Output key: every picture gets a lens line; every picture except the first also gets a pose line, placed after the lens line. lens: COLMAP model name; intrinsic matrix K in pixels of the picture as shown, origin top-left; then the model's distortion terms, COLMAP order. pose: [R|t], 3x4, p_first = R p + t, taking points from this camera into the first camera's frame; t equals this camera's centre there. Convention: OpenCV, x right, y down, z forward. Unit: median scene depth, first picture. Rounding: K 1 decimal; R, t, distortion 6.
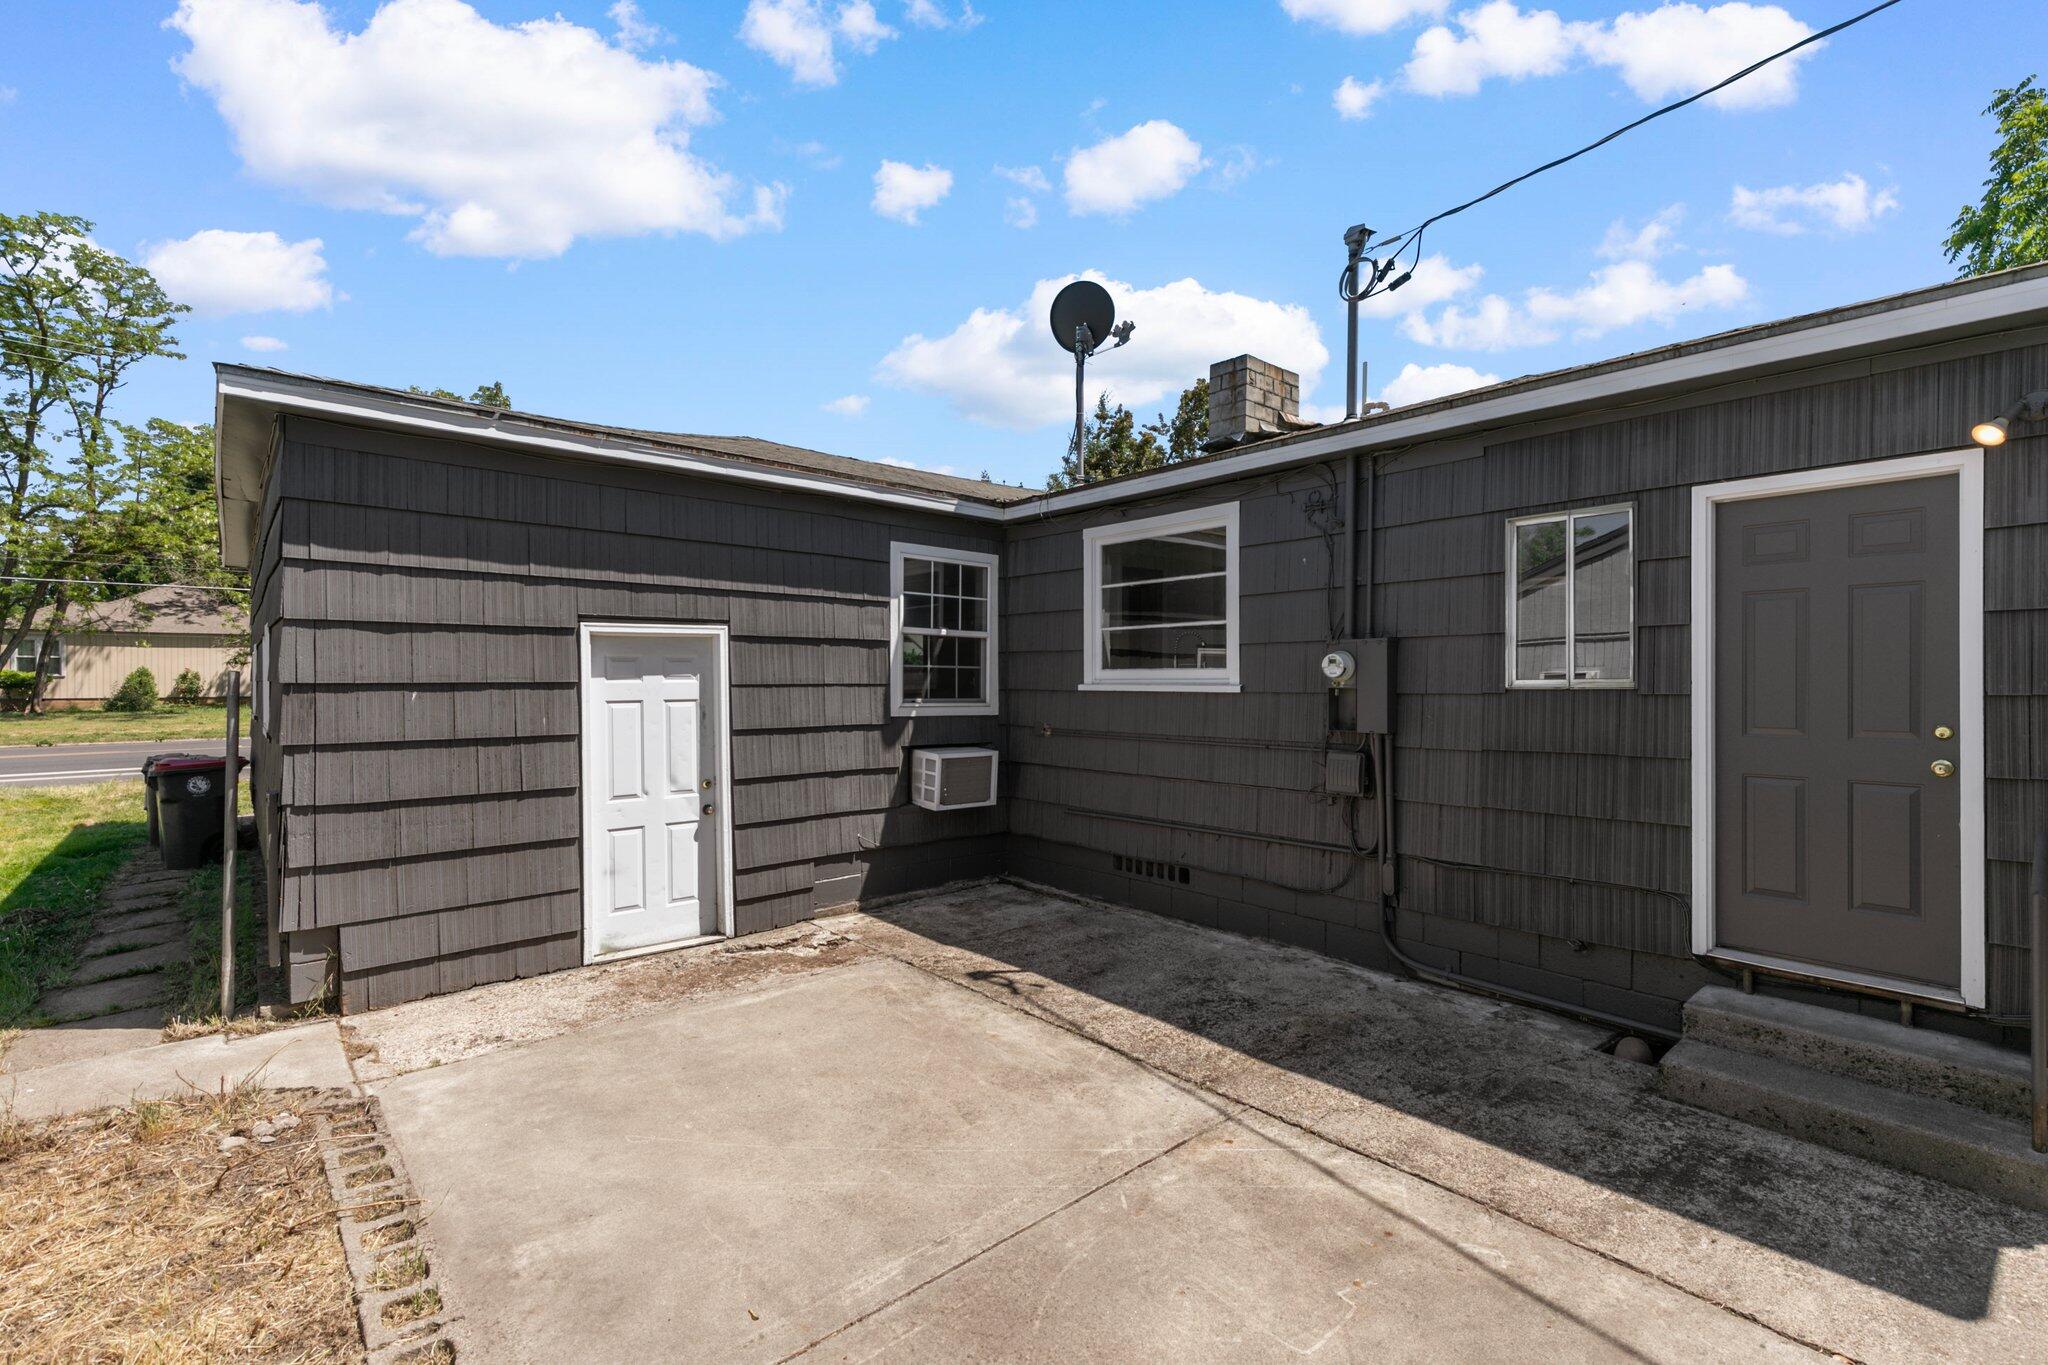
lens RADIAL K [[908.1, 0, 1033.7], [0, 908.1, 691.5], [0, 0, 1]] dist [0.005060, 0.000048]
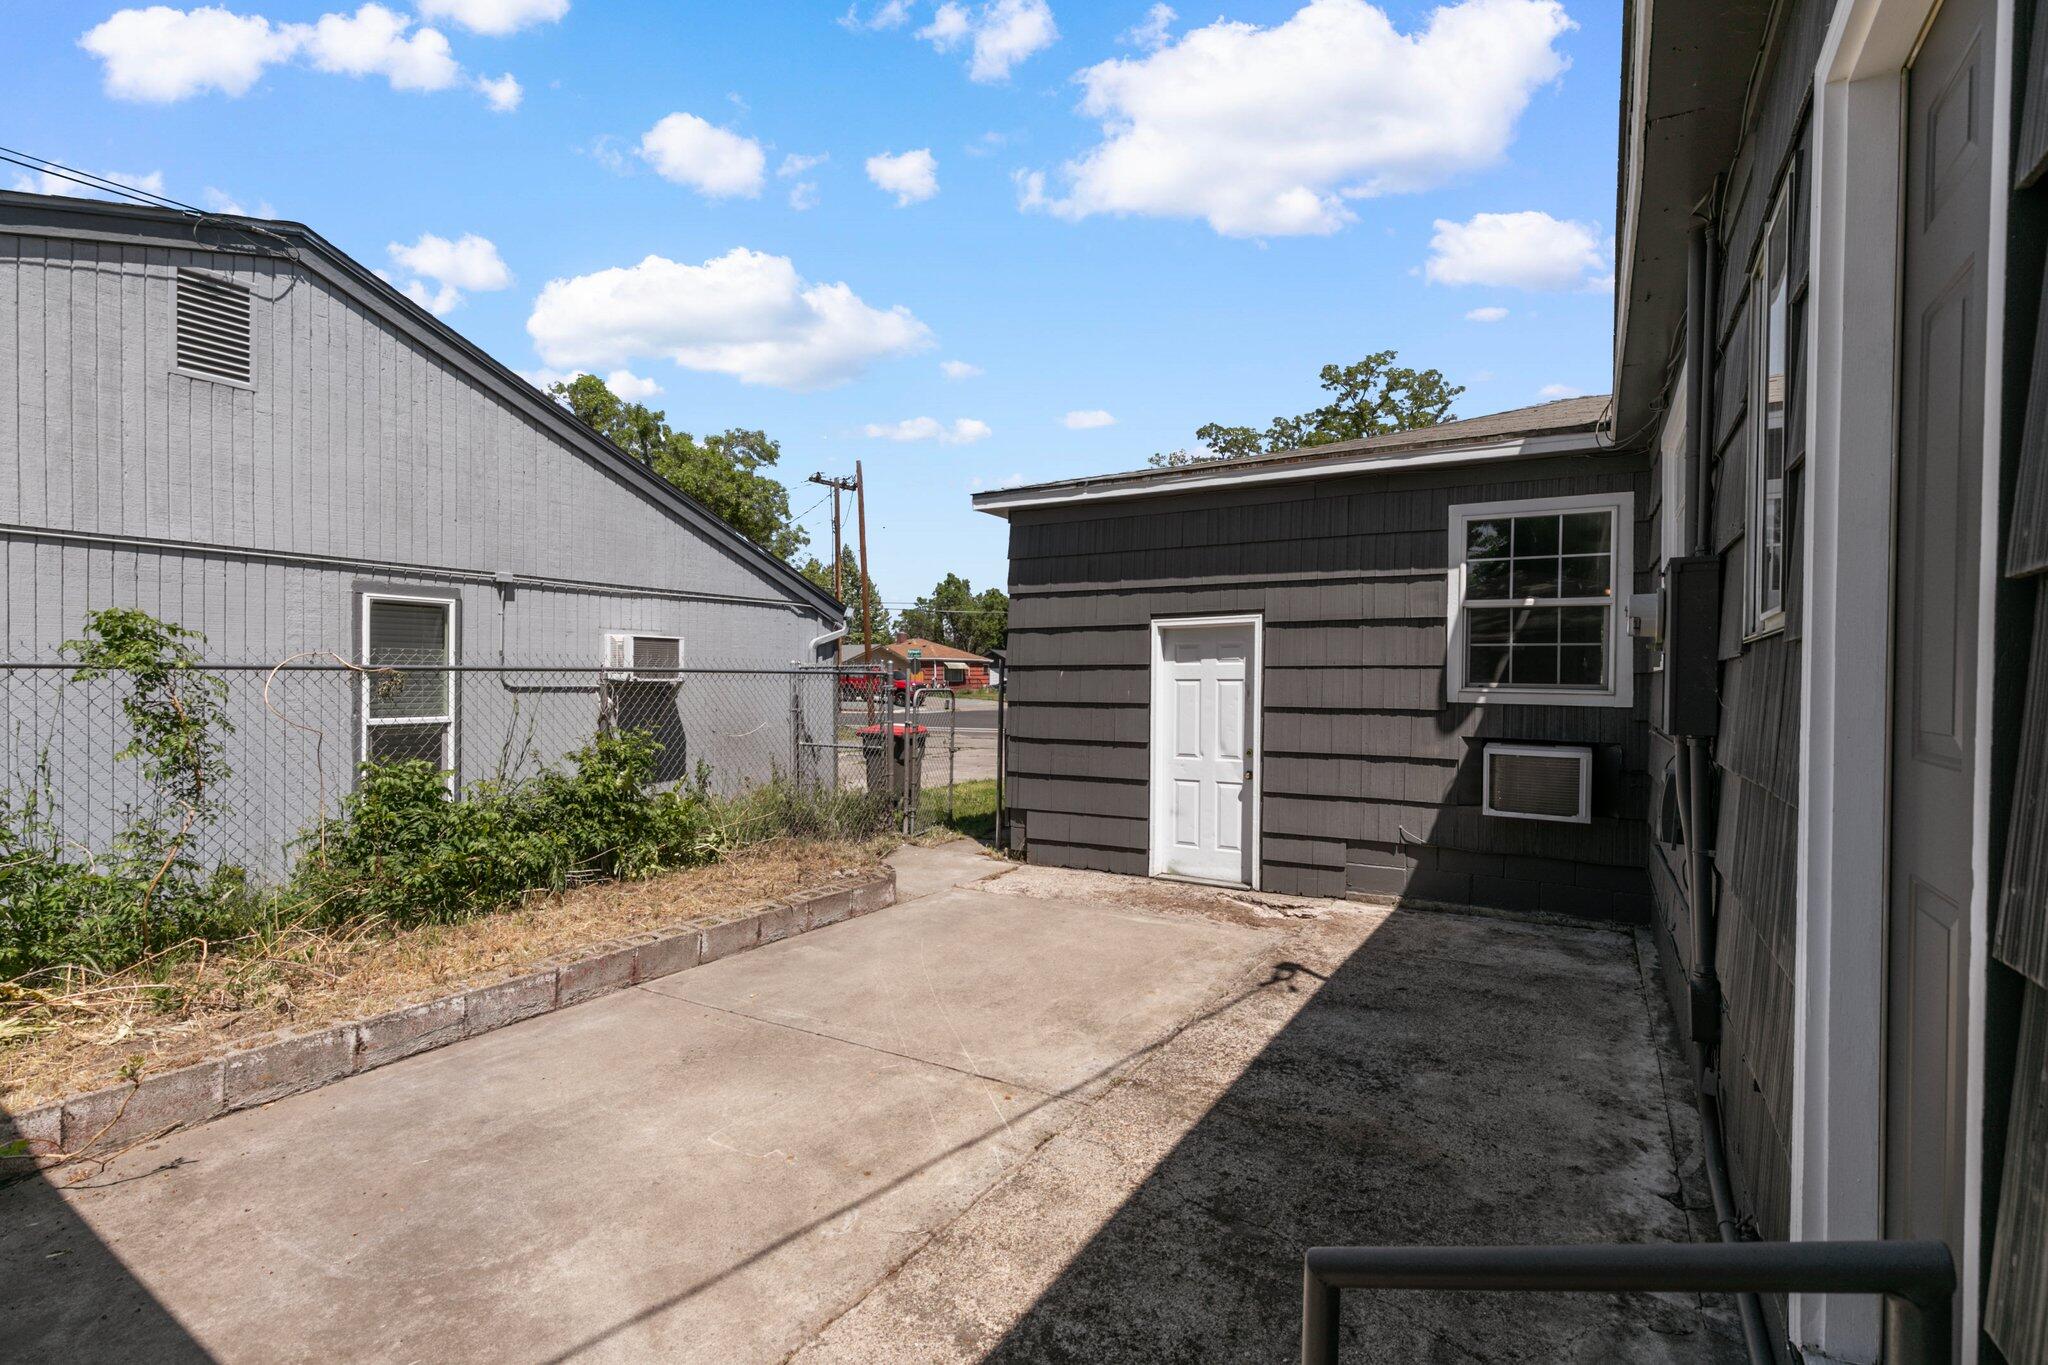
lens RADIAL K [[908.1, 0, 1042.7], [0, 908.1, 681.0], [0, 0, 1]] dist [0.005060, 0.000048]
pose [[0.309208, 0.001784, -0.950993, 0.738562], [-0.017554, 0.999839, -0.003832, 0.022673], [0.950832, 0.017879, 0.309190, 0.447784]]
